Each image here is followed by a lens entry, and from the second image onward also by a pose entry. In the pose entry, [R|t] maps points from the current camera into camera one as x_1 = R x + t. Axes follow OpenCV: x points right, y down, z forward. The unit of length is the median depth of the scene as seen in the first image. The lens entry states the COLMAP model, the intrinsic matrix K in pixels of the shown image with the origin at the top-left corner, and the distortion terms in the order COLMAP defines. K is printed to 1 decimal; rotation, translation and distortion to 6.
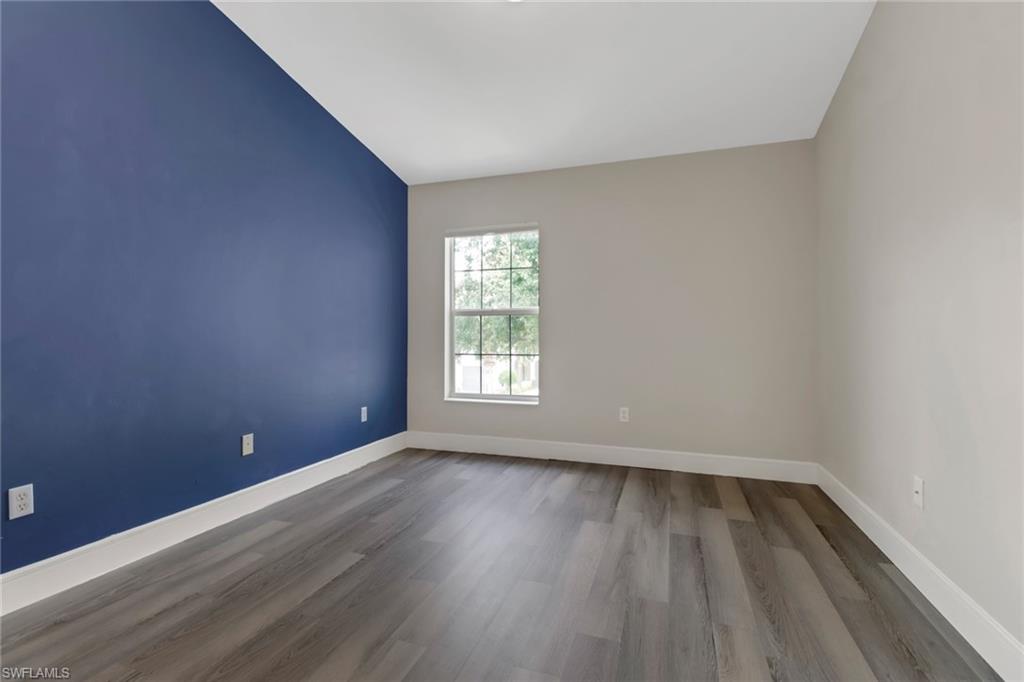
lens RADIAL K [[460.9, 0, 516.1], [0, 460.9, 331.8], [0, 0, 1]] dist [0.001071, -0.000418]
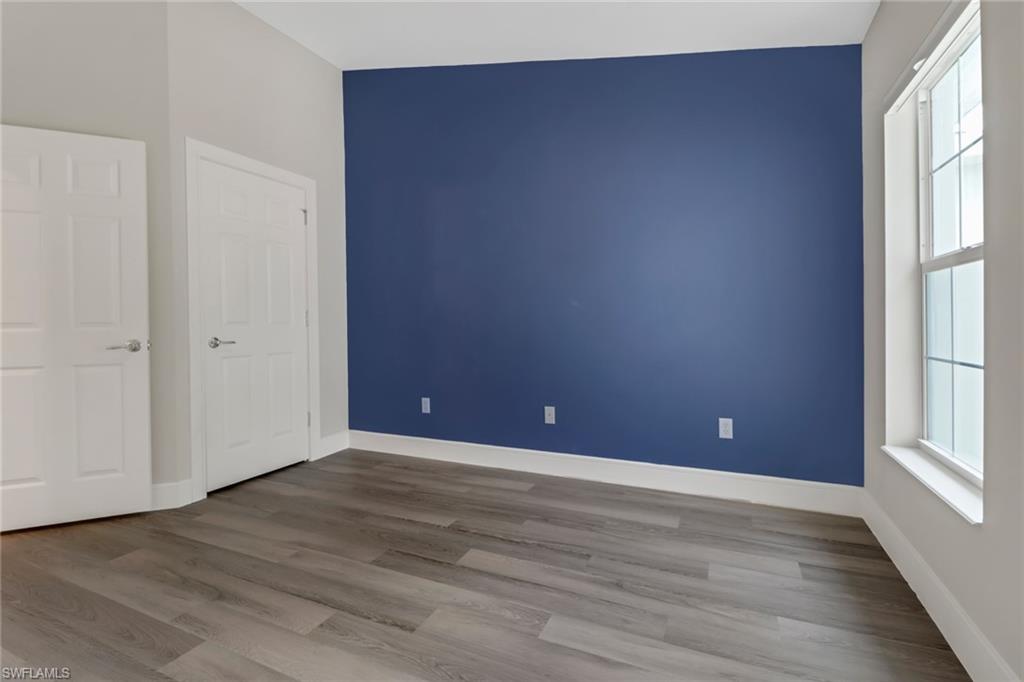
lens RADIAL K [[460.9, 0, 516.1], [0, 460.9, 331.8], [0, 0, 1]] dist [0.001071, -0.000418]
pose [[-0.100782, 0.007829, -0.994878, 0.660259], [0.017585, 0.999827, 0.006086, 0.029202], [0.994753, -0.016882, -0.100903, 1.179884]]
